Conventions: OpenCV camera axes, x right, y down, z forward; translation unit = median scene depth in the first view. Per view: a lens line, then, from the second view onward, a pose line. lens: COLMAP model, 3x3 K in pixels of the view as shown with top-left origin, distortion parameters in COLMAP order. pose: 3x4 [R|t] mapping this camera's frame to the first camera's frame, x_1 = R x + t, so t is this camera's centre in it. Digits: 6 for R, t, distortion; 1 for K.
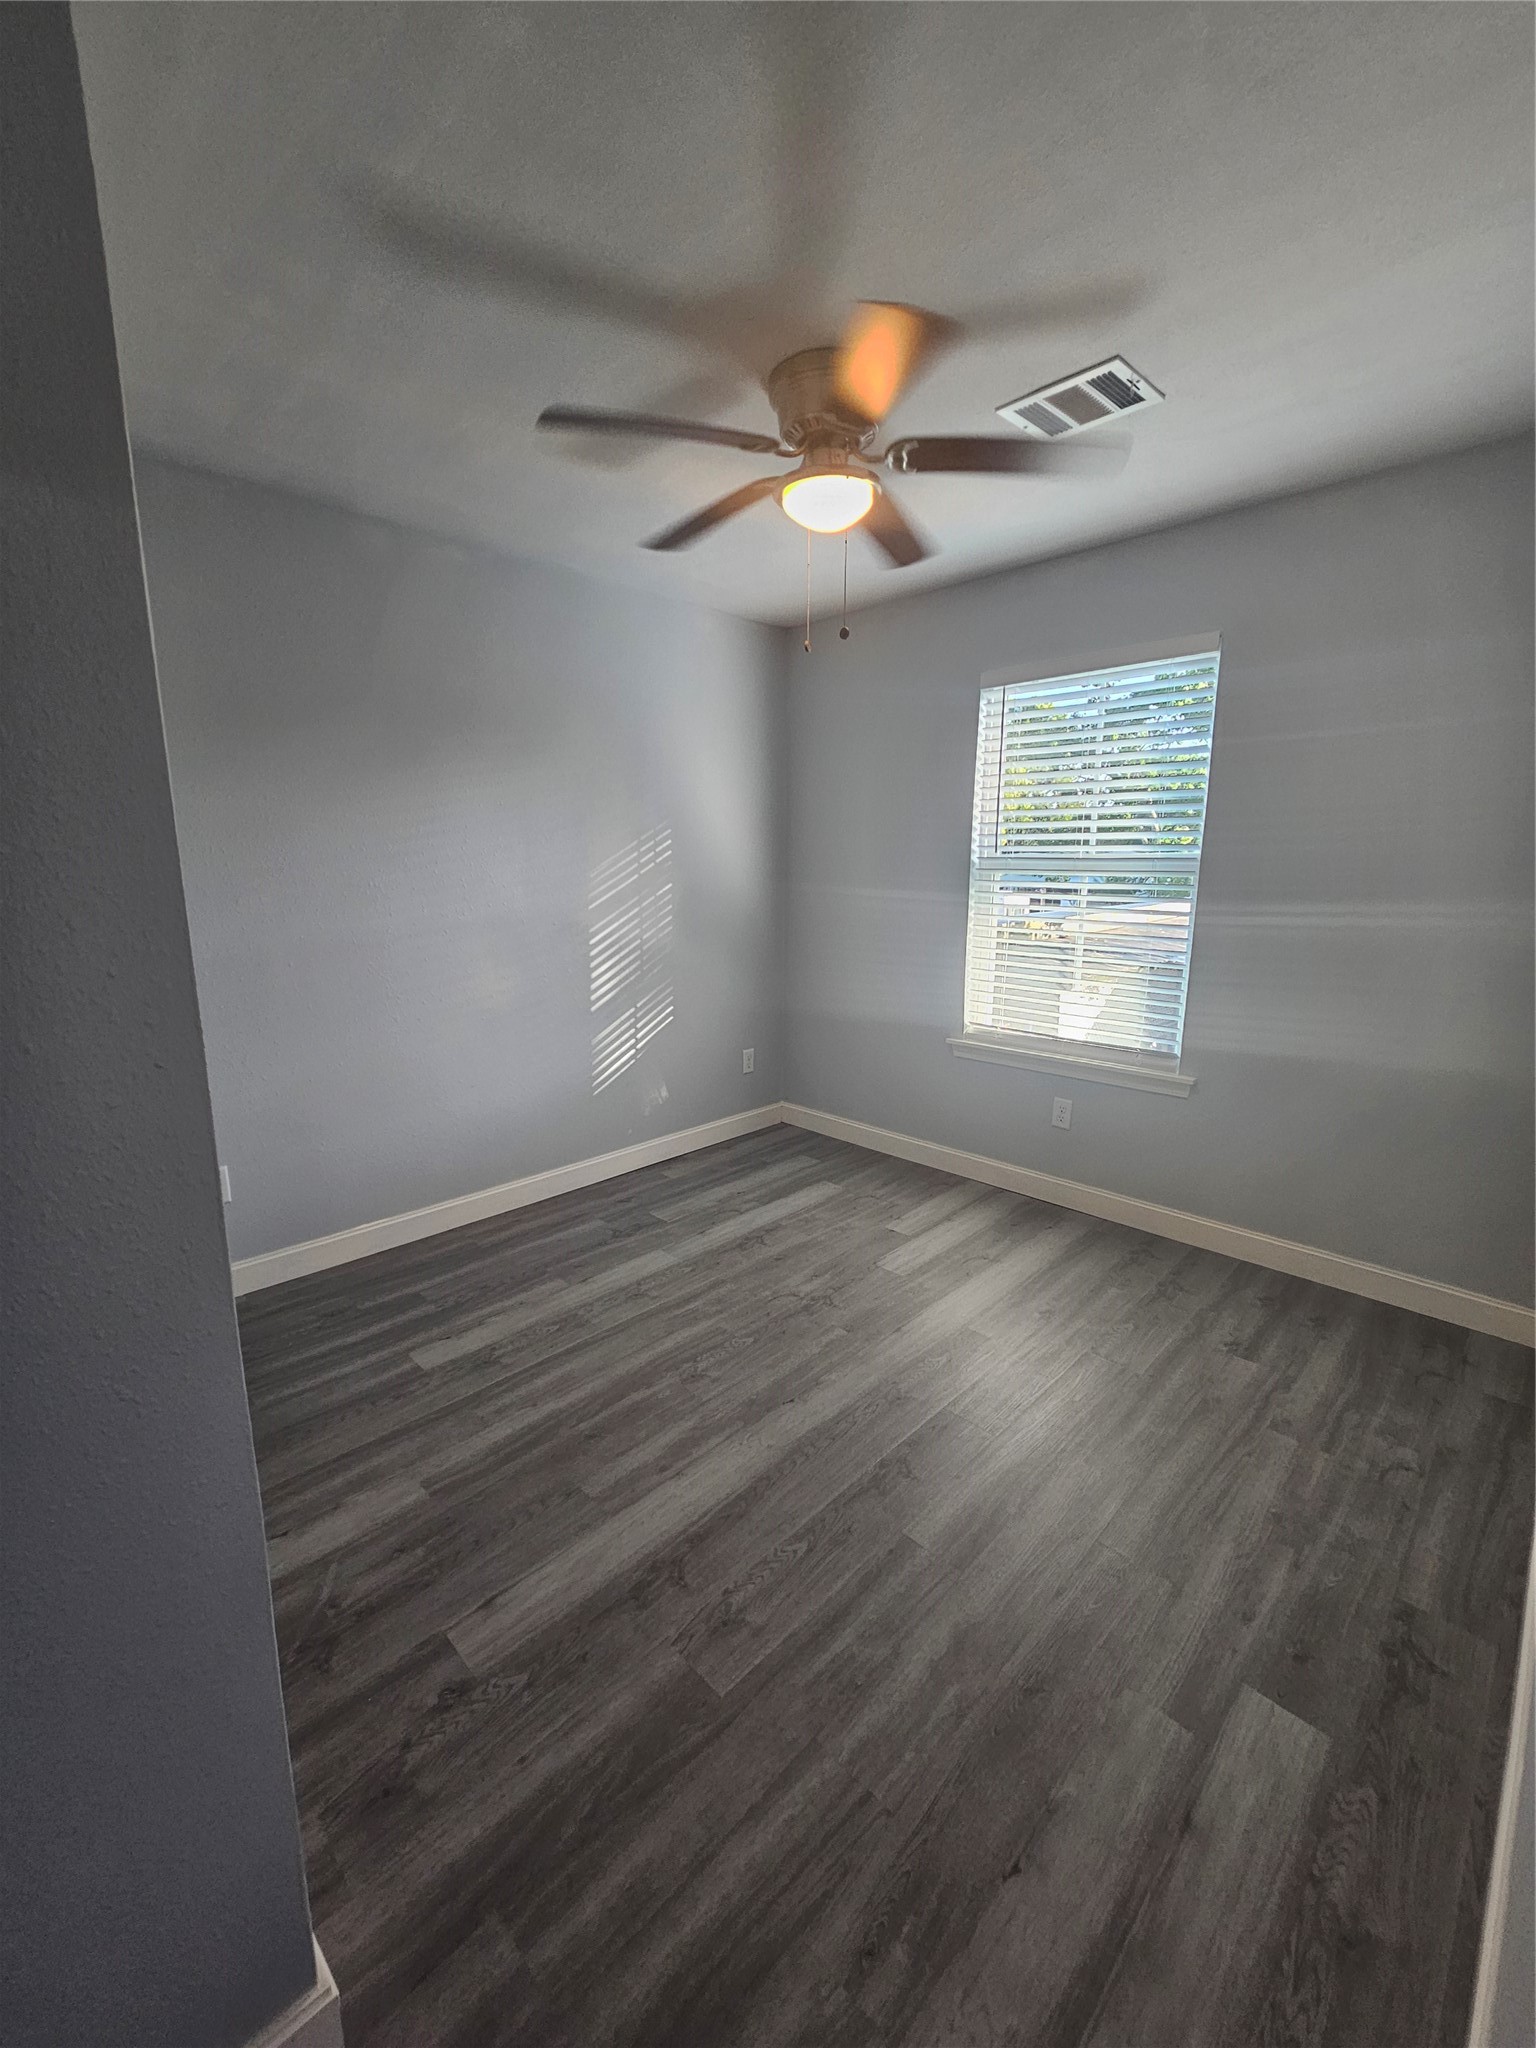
lens RADIAL K [[832.2, 0, 756.6], [0, 832.2, 1024.1], [0, 0, 1]] dist [0.001475, -0.000818]
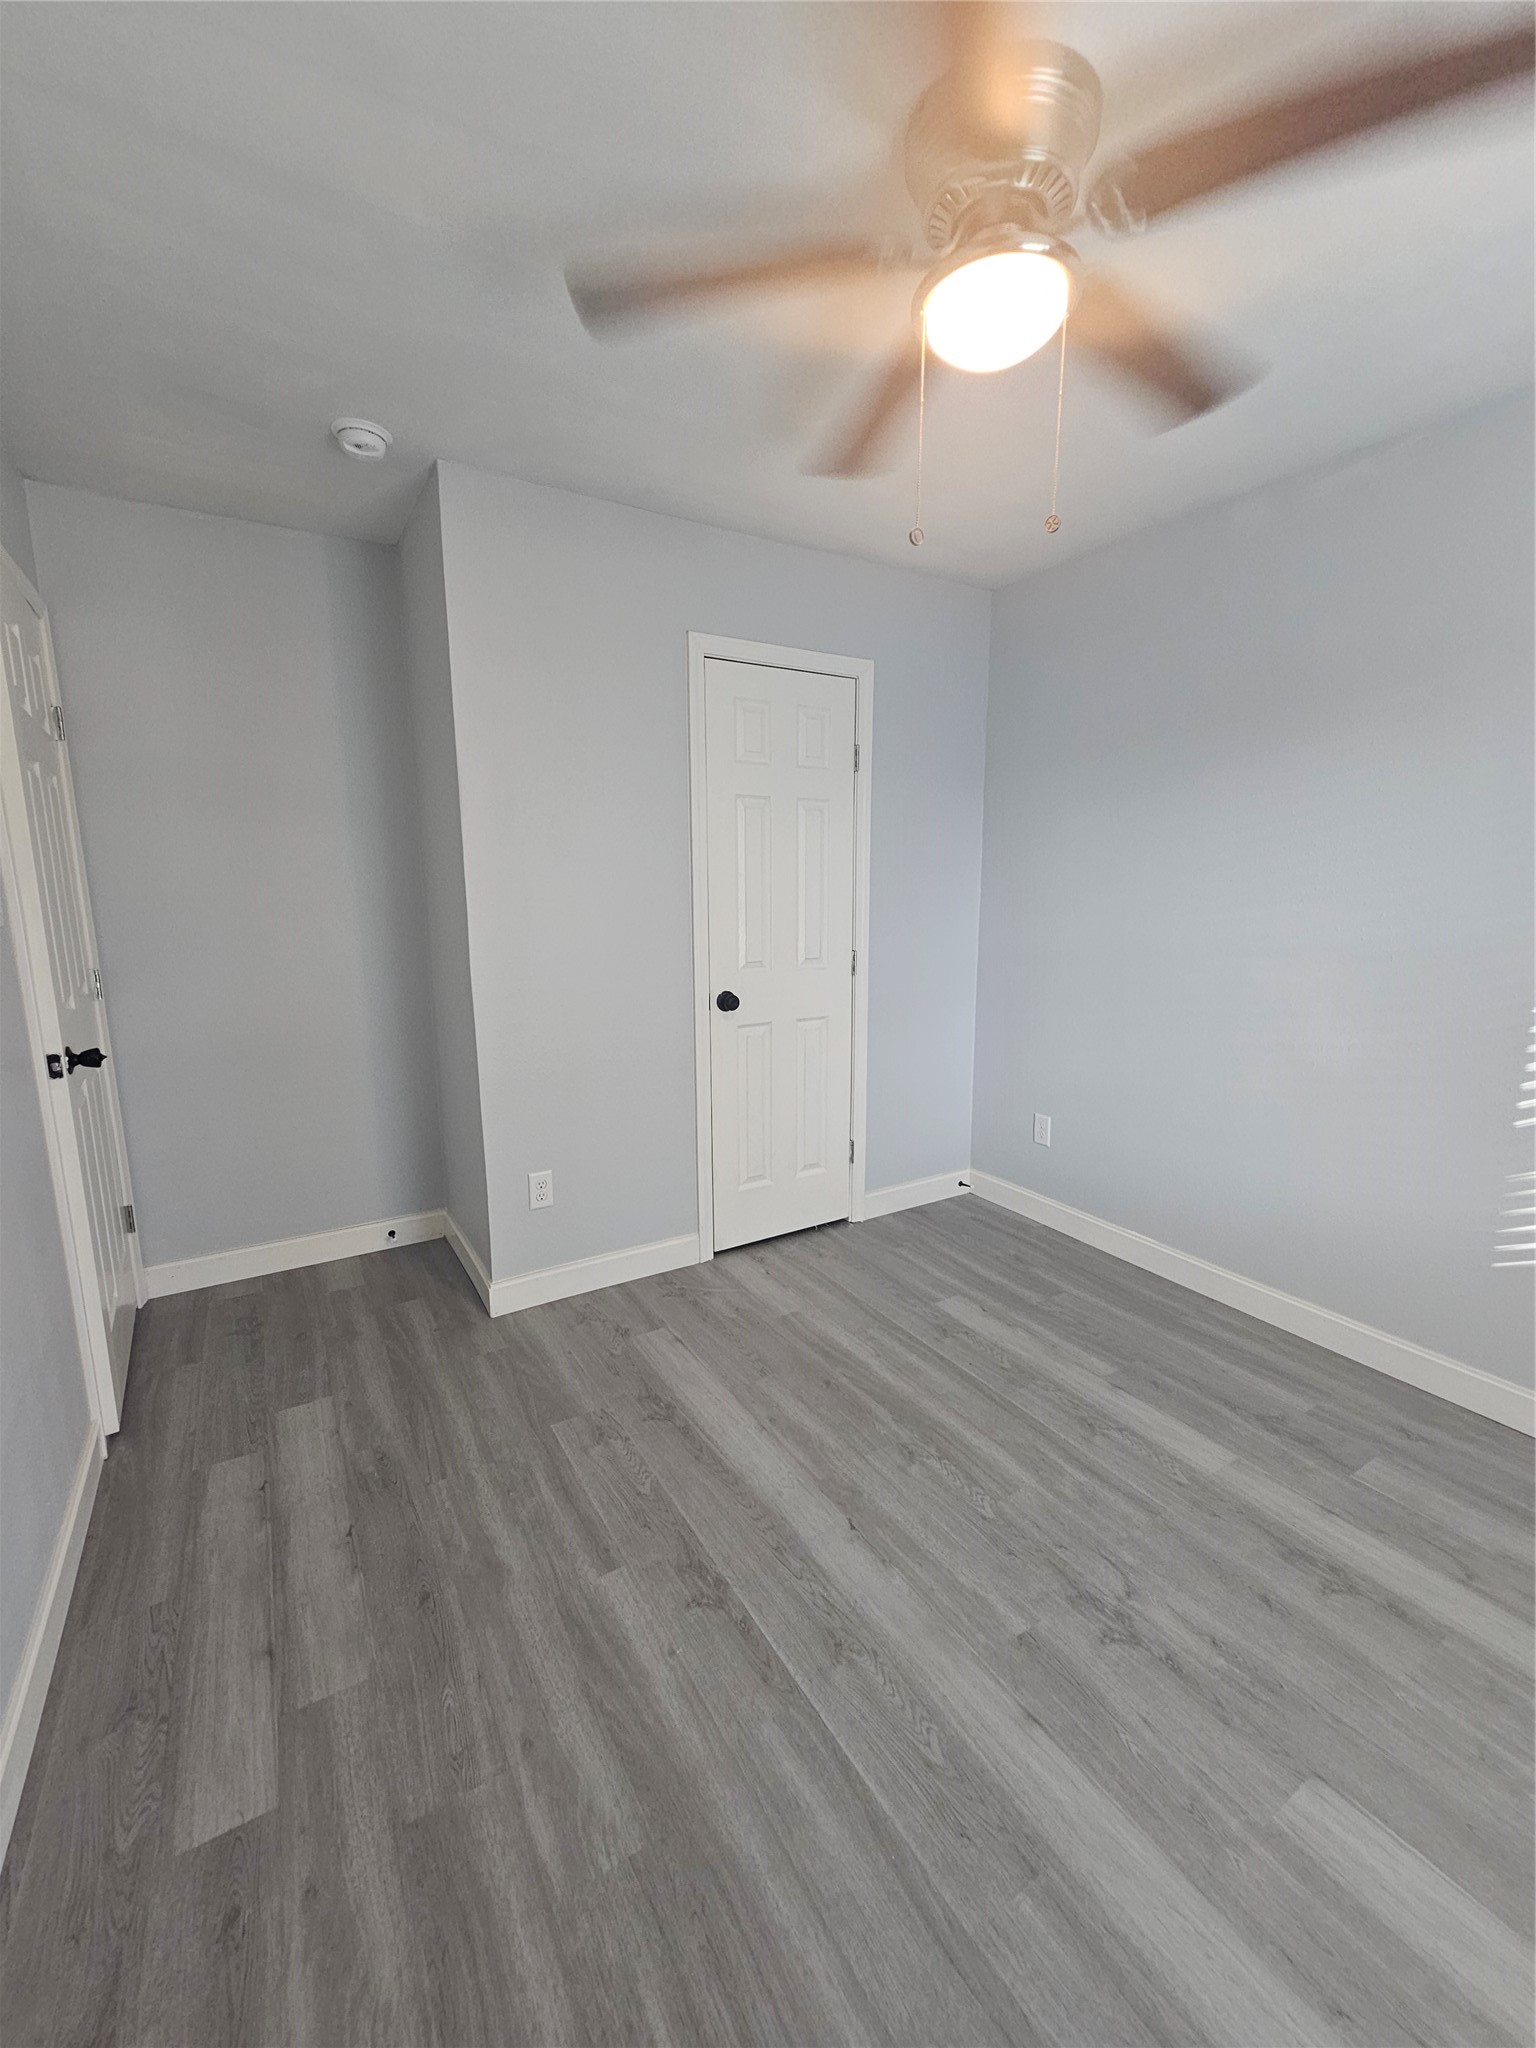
lens RADIAL K [[833.9, 0, 756.5], [0, 833.9, 1015.5], [0, 0, 1]] dist [0.003388, -0.002743]
pose [[-0.242645, 0.154355, -0.957757, 0.736637], [-0.189346, 0.960738, 0.202806, -0.167763], [0.951457, 0.230558, -0.203892, 0.921669]]
